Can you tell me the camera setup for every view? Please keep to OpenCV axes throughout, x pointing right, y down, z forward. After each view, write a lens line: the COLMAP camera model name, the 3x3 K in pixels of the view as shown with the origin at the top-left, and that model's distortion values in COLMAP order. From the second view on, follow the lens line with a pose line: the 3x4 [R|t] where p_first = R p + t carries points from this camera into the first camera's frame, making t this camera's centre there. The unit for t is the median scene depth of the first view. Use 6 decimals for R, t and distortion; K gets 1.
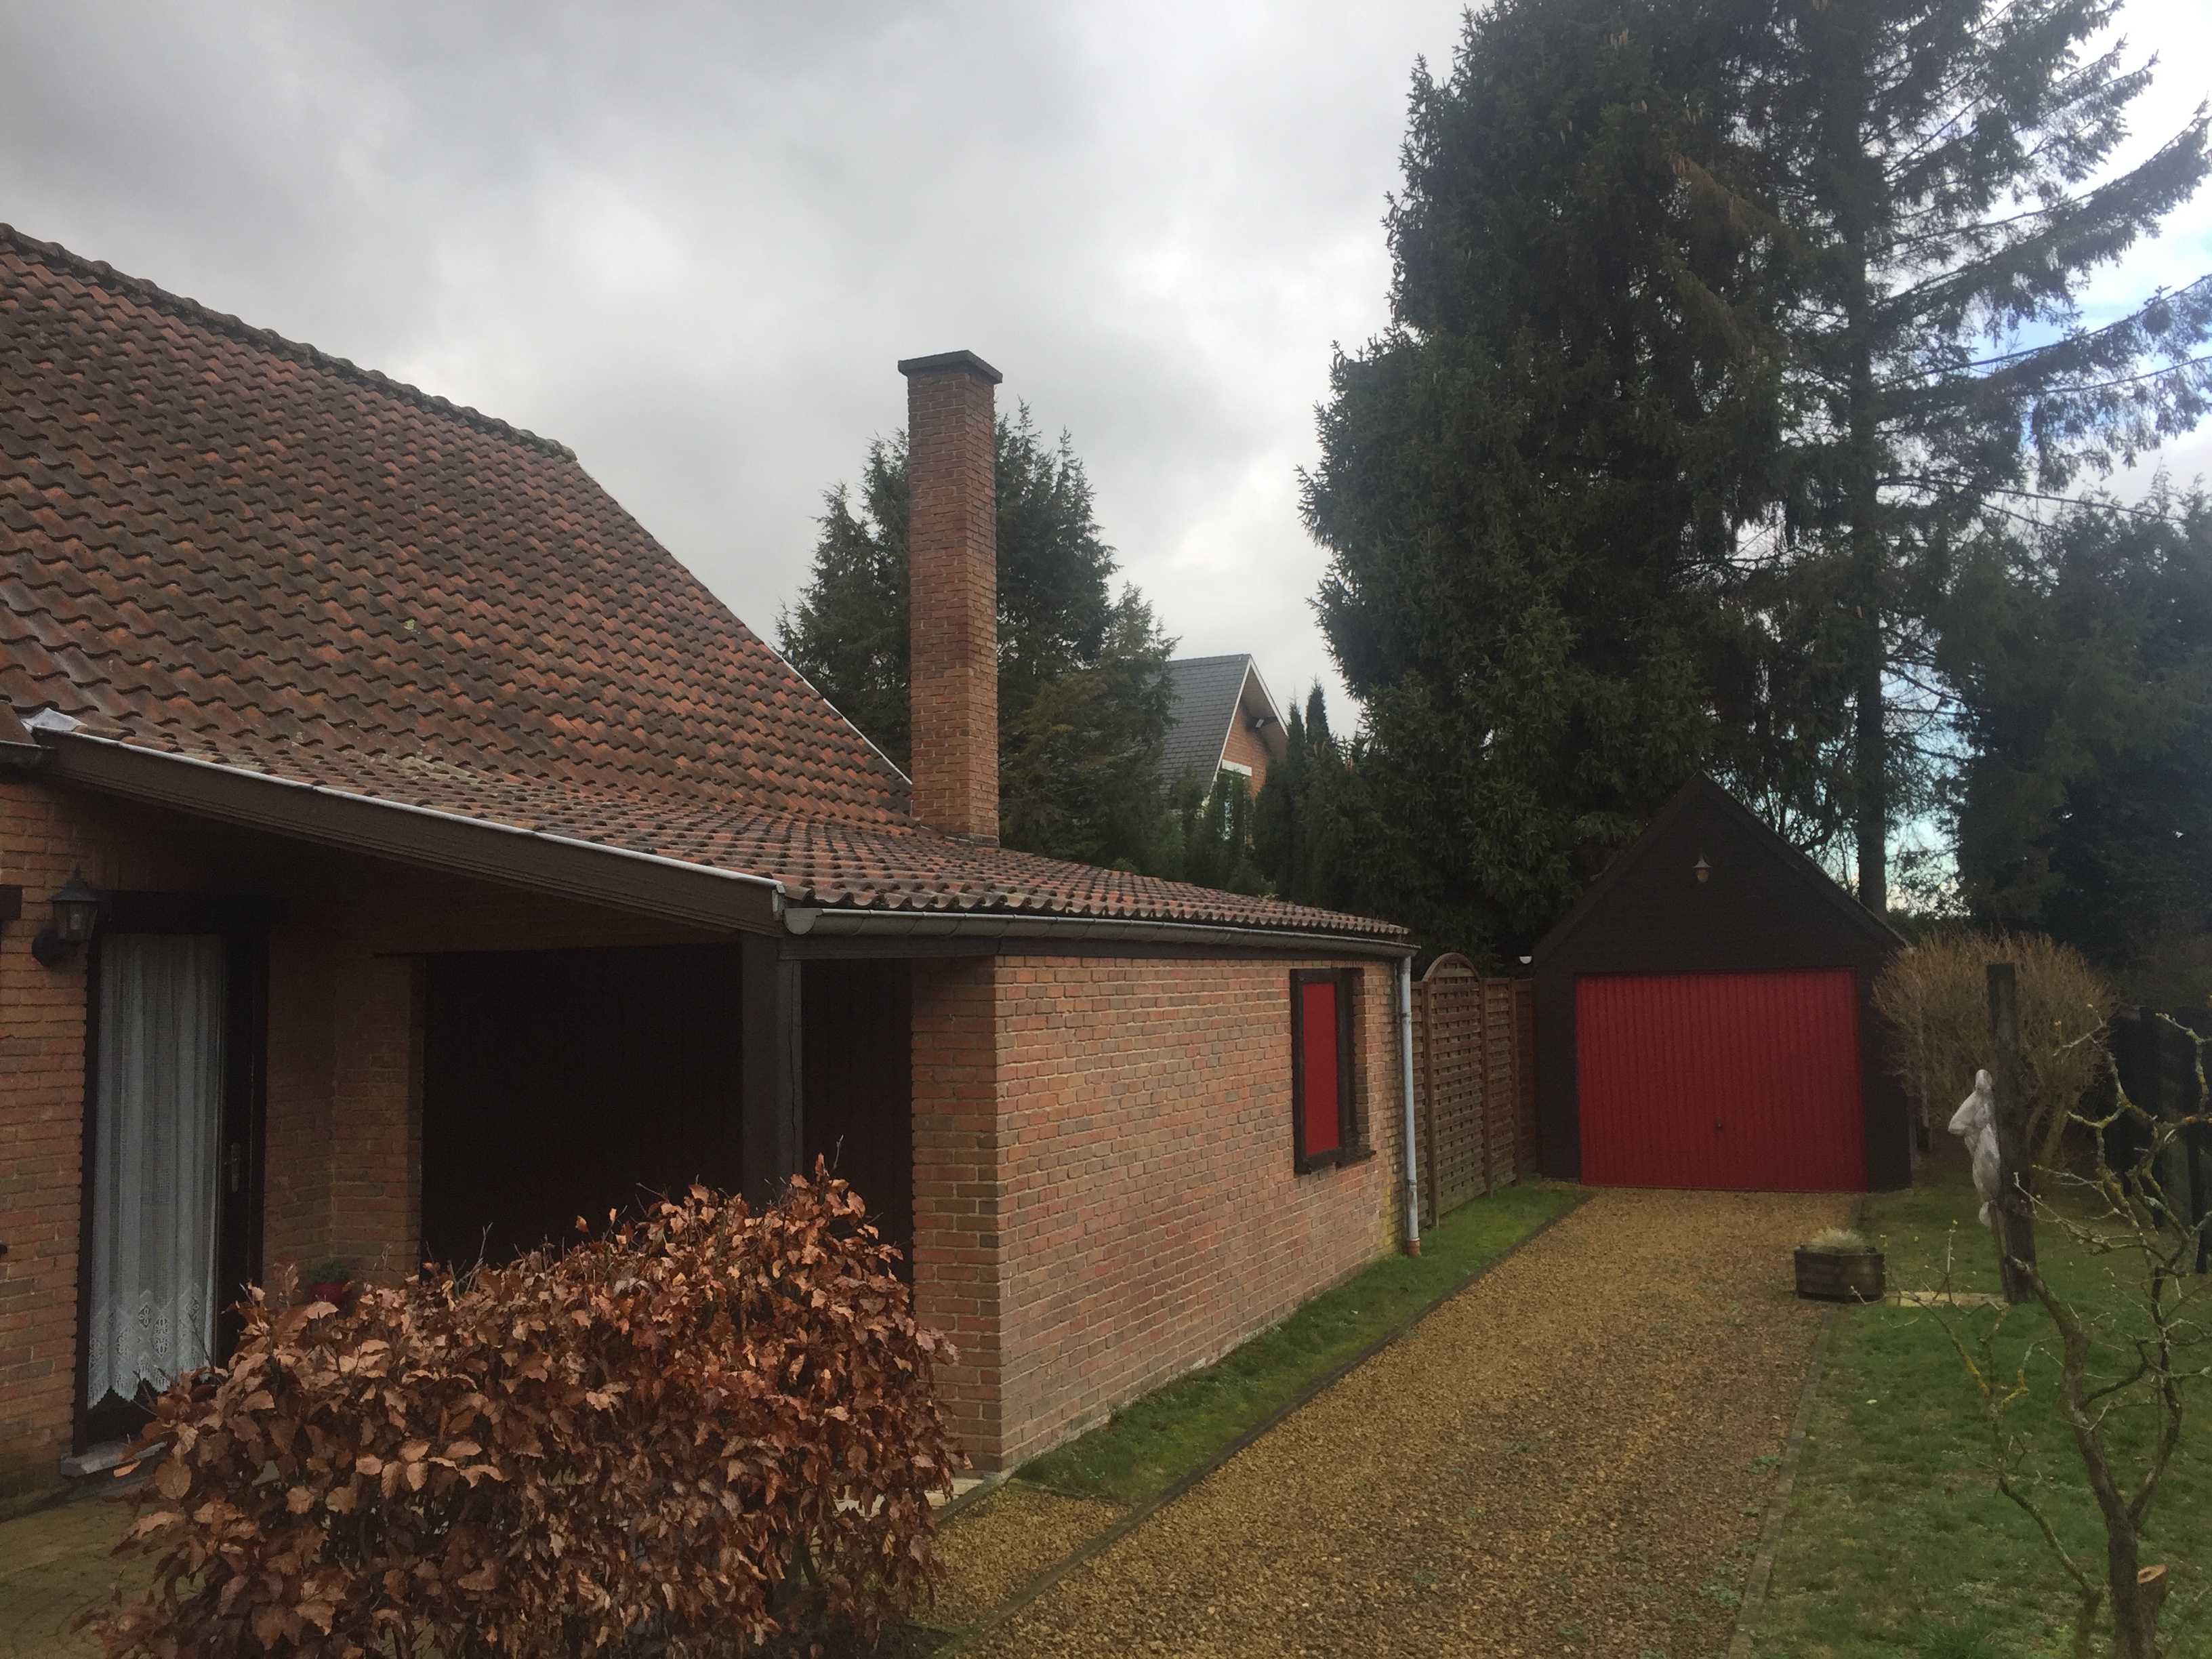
lens RADIAL K [[1916.4, 0, 1106.0], [0, 1916.4, 829.5], [0, 0, 1]] dist [0.100209, -0.123979]
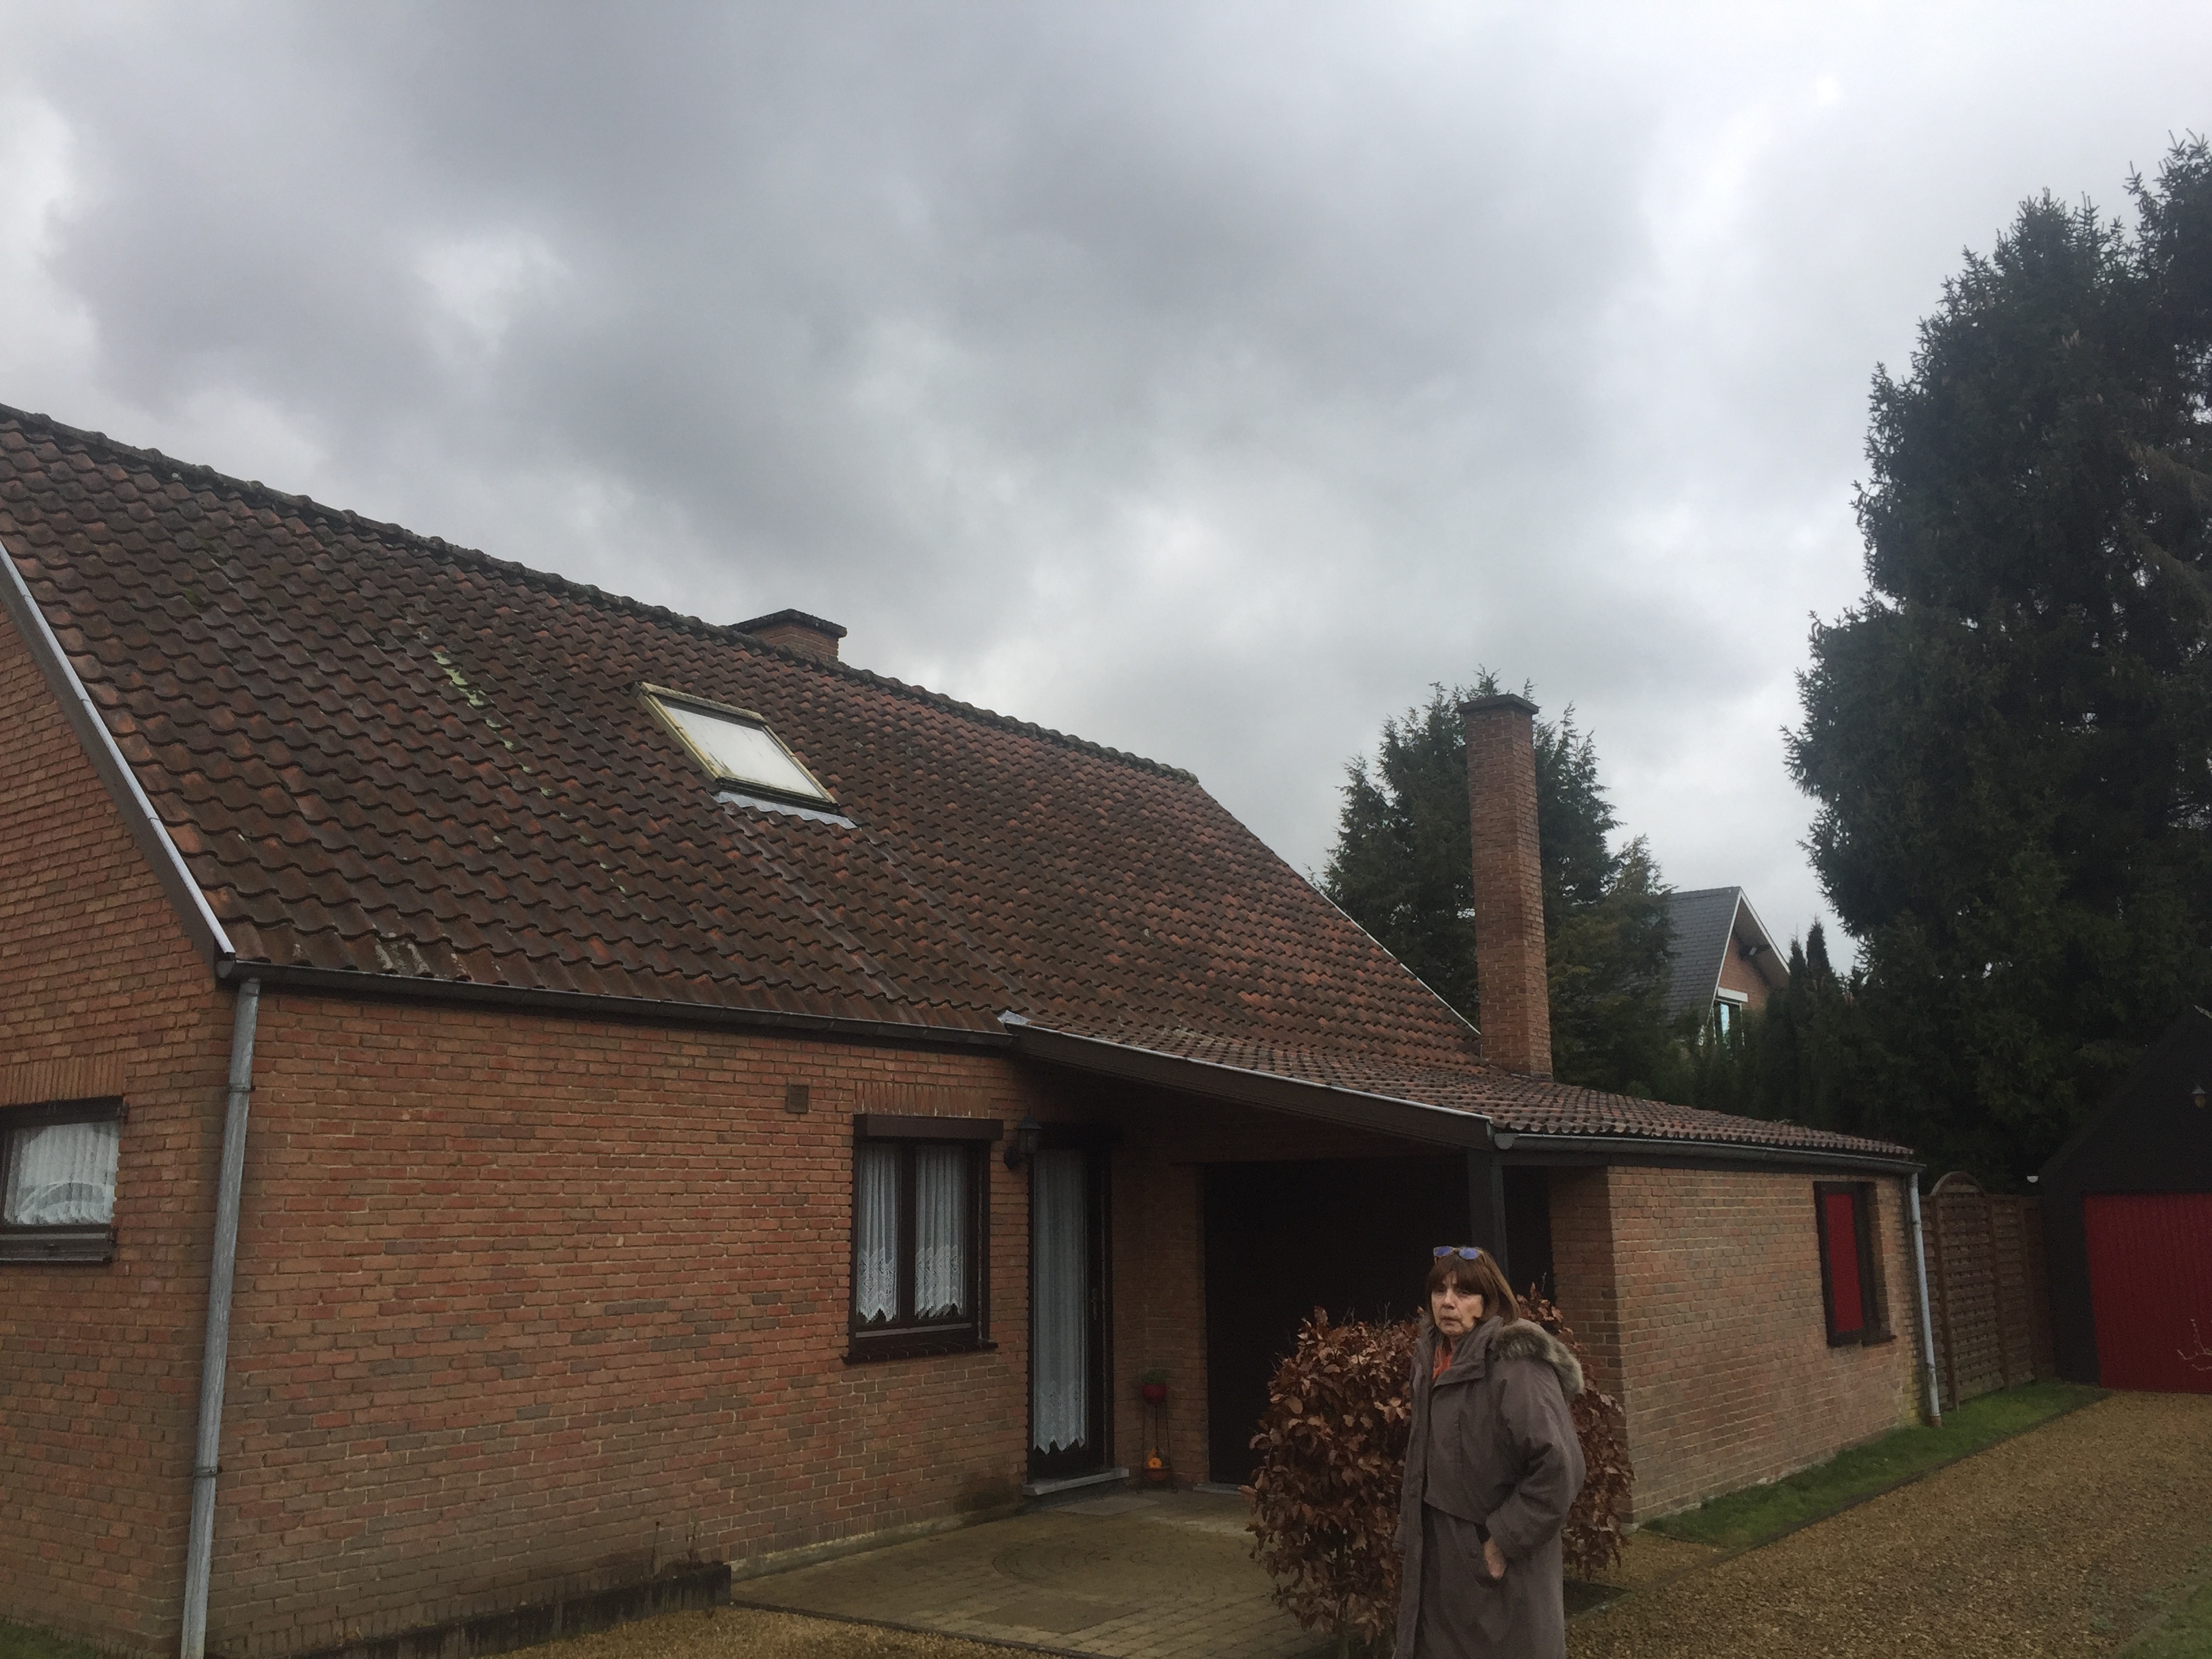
lens RADIAL K [[1916.4, 0, 1106.0], [0, 1916.4, 829.5], [0, 0, 1]] dist [0.100209, -0.123979]
pose [[0.971850, -0.040087, -0.232166, -0.044143], [0.013681, 0.993358, -0.114250, -0.015586], [0.235203, 0.107858, 0.965943, -0.323320]]
